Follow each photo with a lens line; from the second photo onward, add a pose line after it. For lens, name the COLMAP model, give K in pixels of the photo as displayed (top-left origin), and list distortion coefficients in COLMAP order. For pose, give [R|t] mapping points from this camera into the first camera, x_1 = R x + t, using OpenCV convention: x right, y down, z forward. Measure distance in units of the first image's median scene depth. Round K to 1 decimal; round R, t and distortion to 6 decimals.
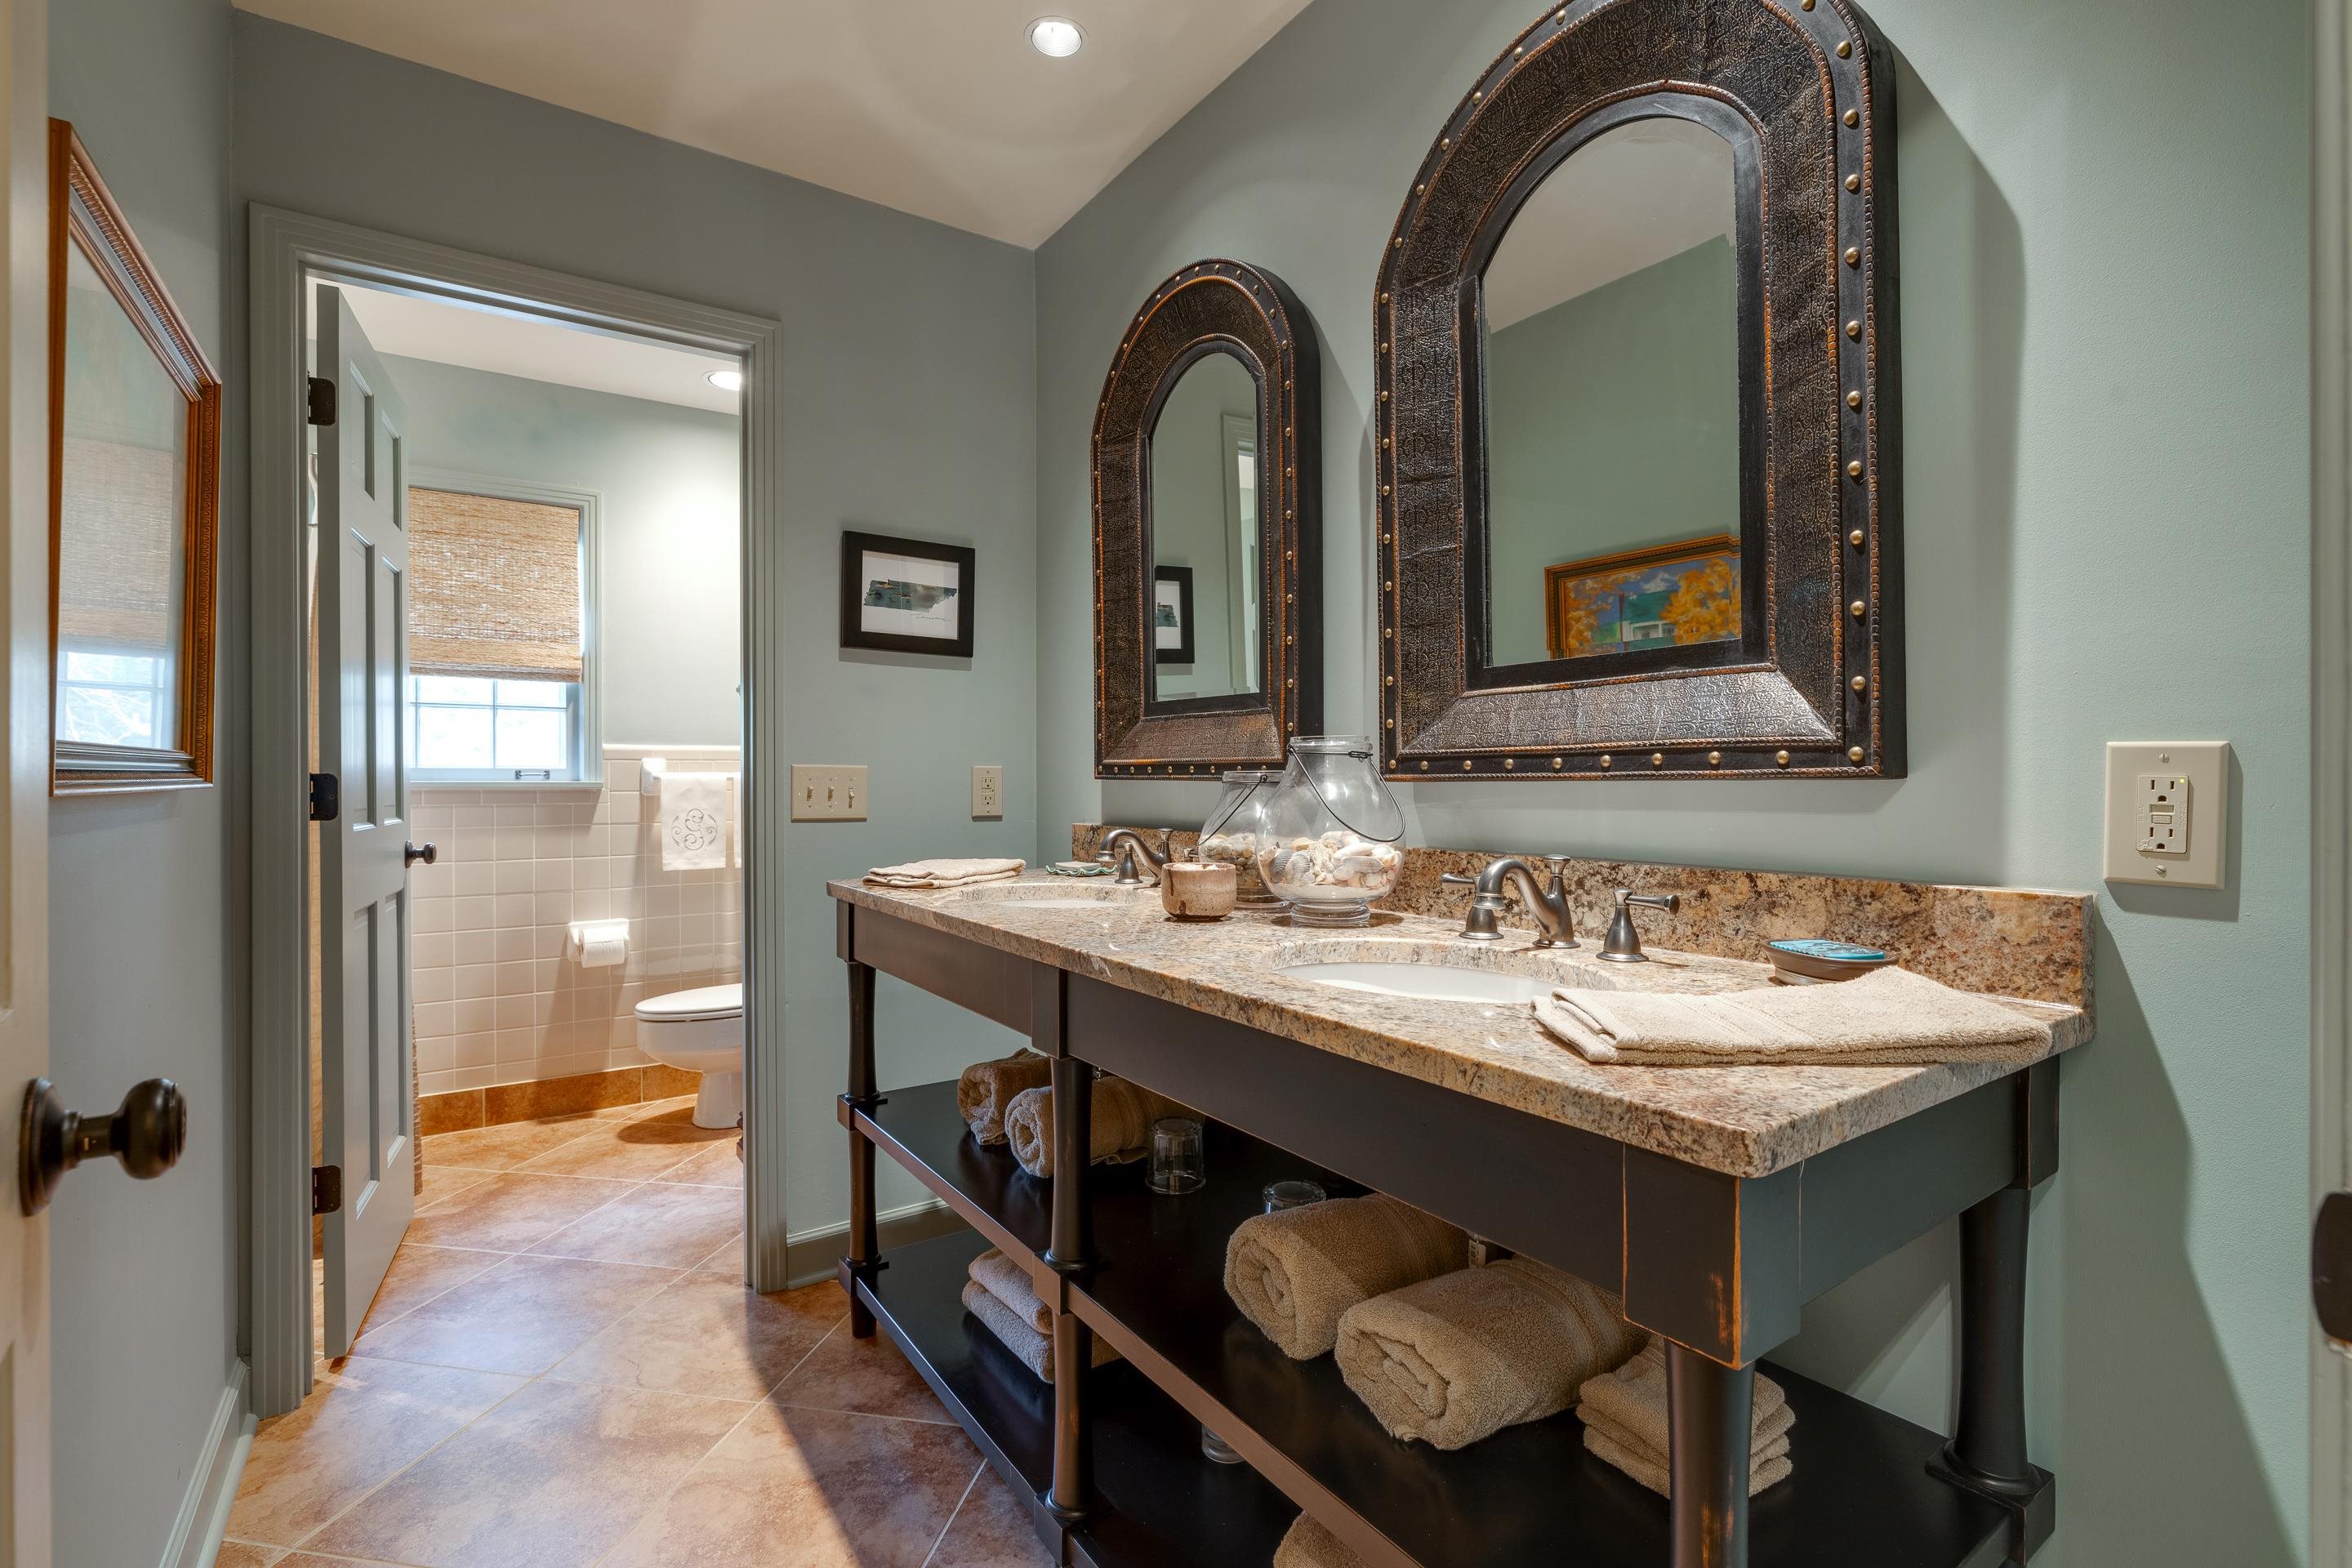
lens RADIAL K [[1026.8, 0, 1086.4], [0, 1026.8, 787.8], [0, 0, 1]] dist [-0.007253, 0.000271]
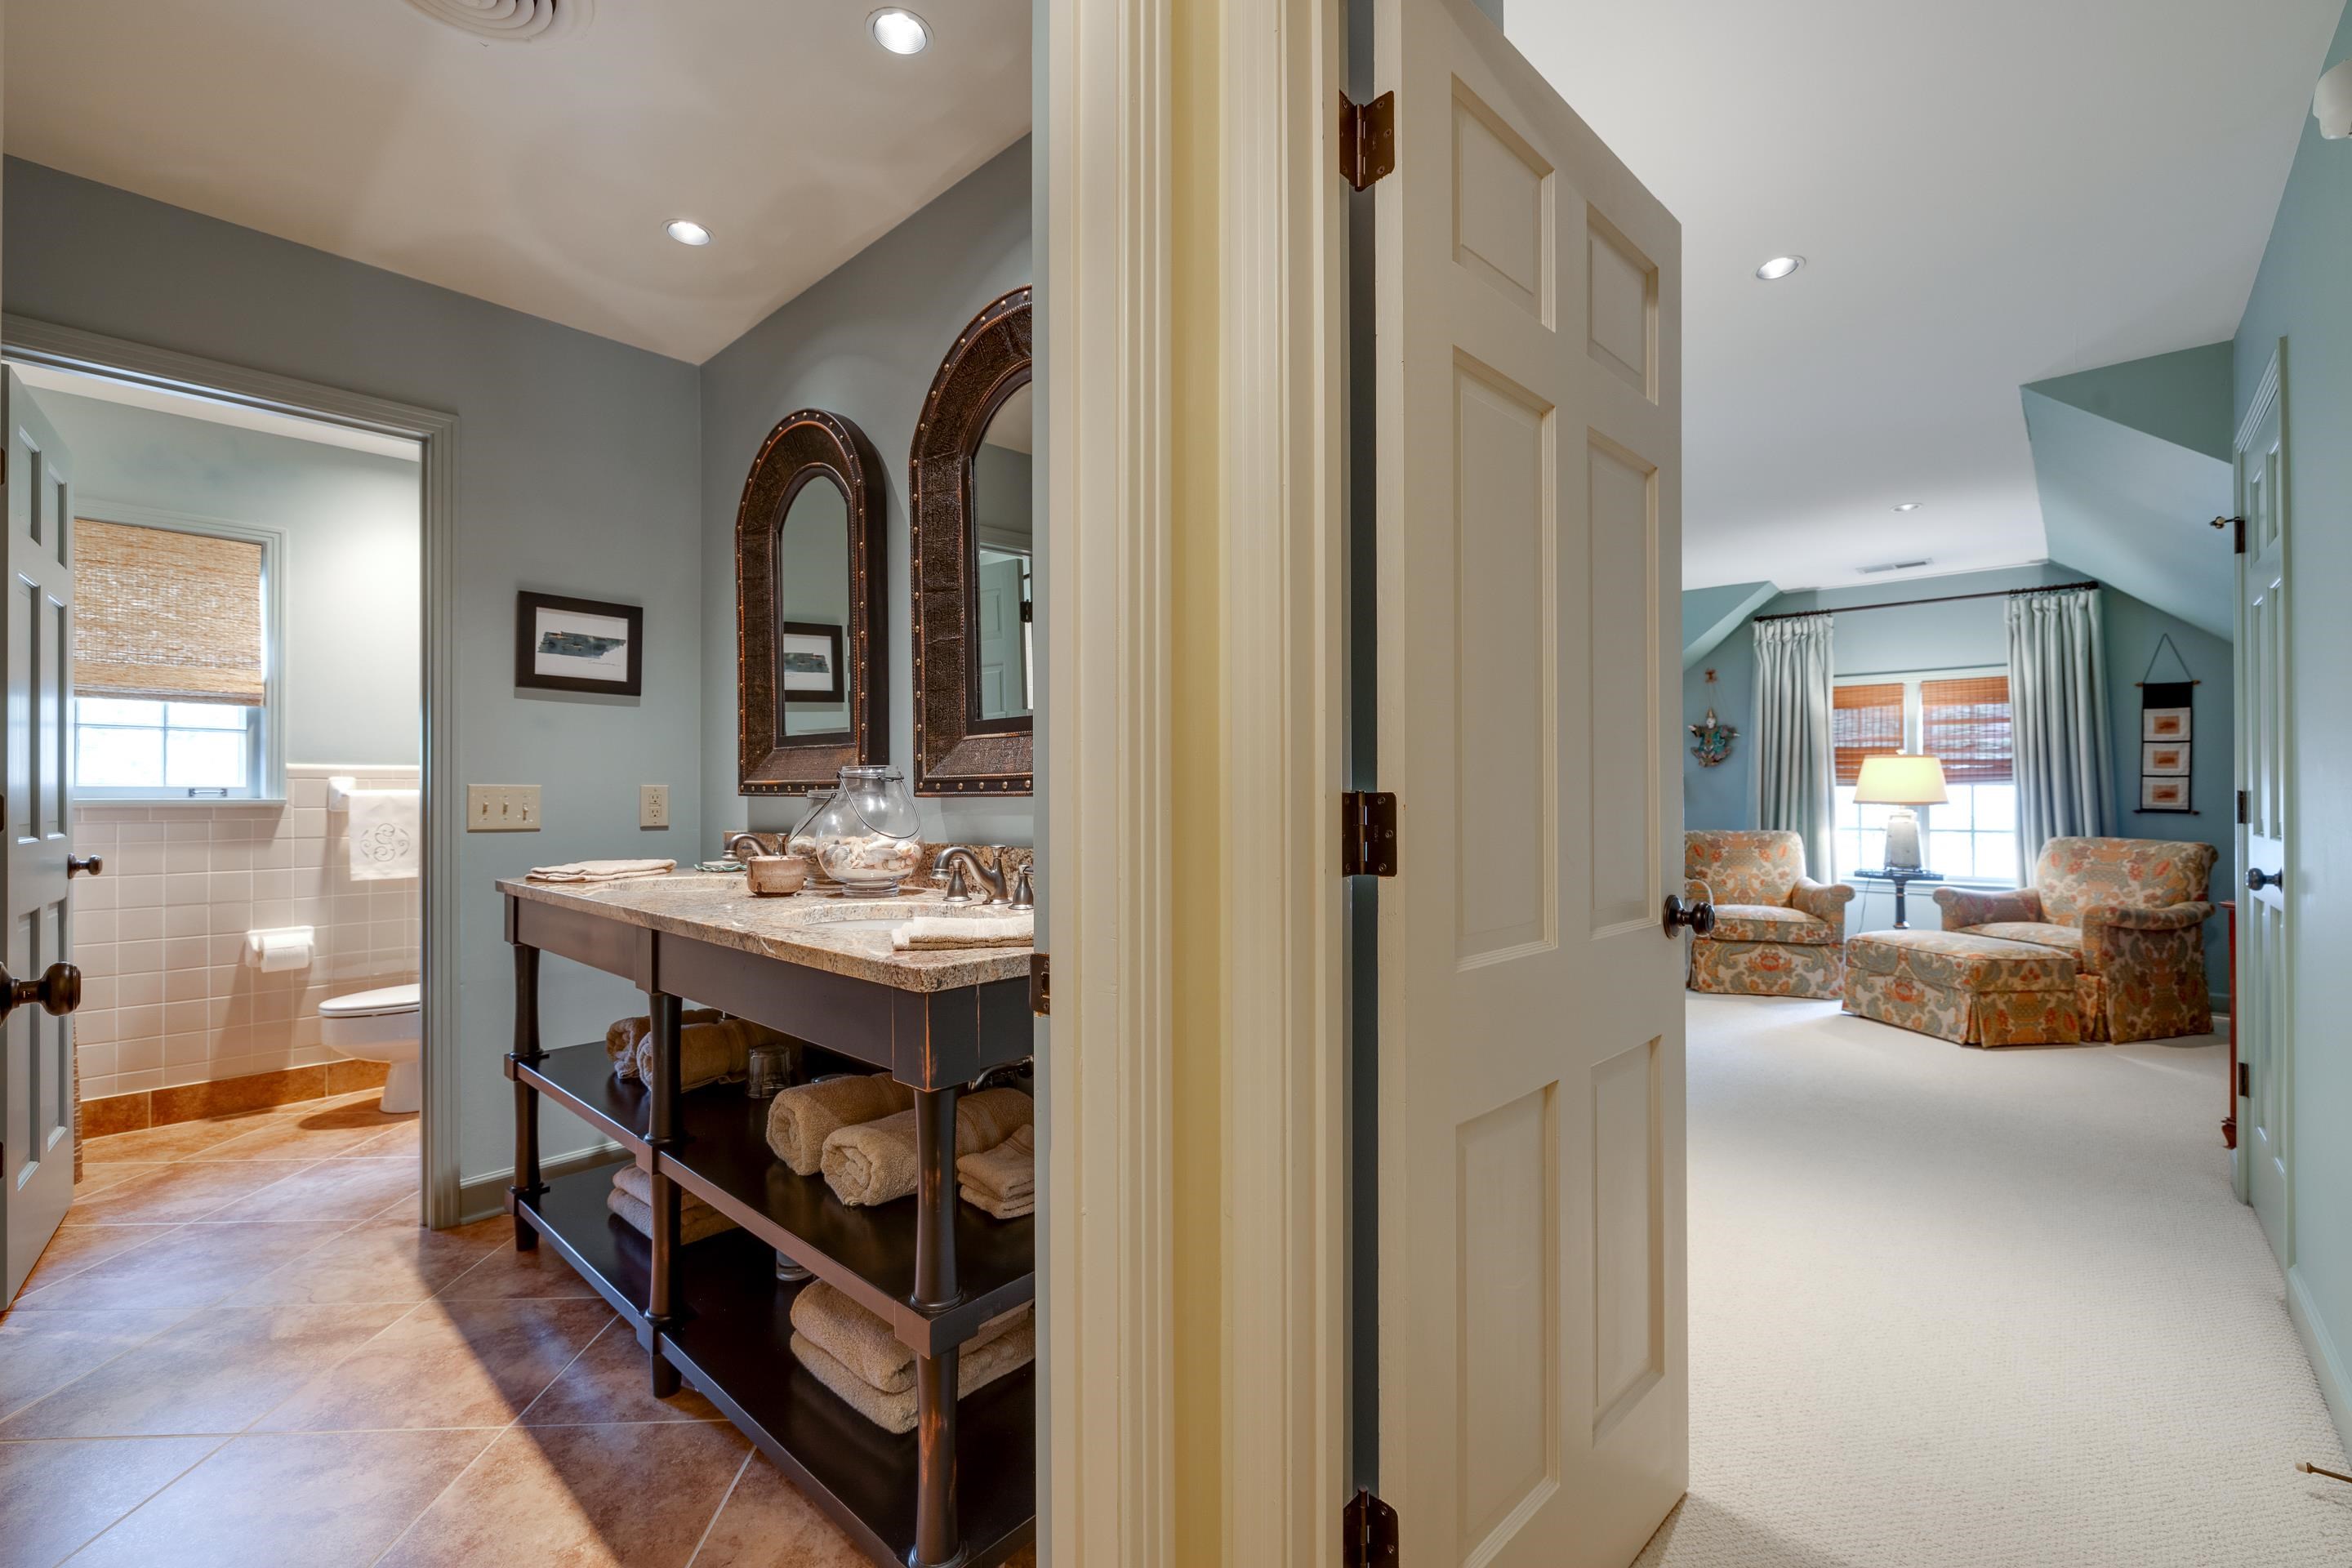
lens RADIAL K [[1059.2, 0, 1176.7], [0, 1059.2, 787.9], [0, 0, 1]] dist [-0.001292, -0.000469]
pose [[0.969252, -0.000418, 0.246072, 0.215561], [0.003908, 0.999899, -0.013692, 0.001844], [-0.246041, 0.014232, 0.969155, -0.409763]]
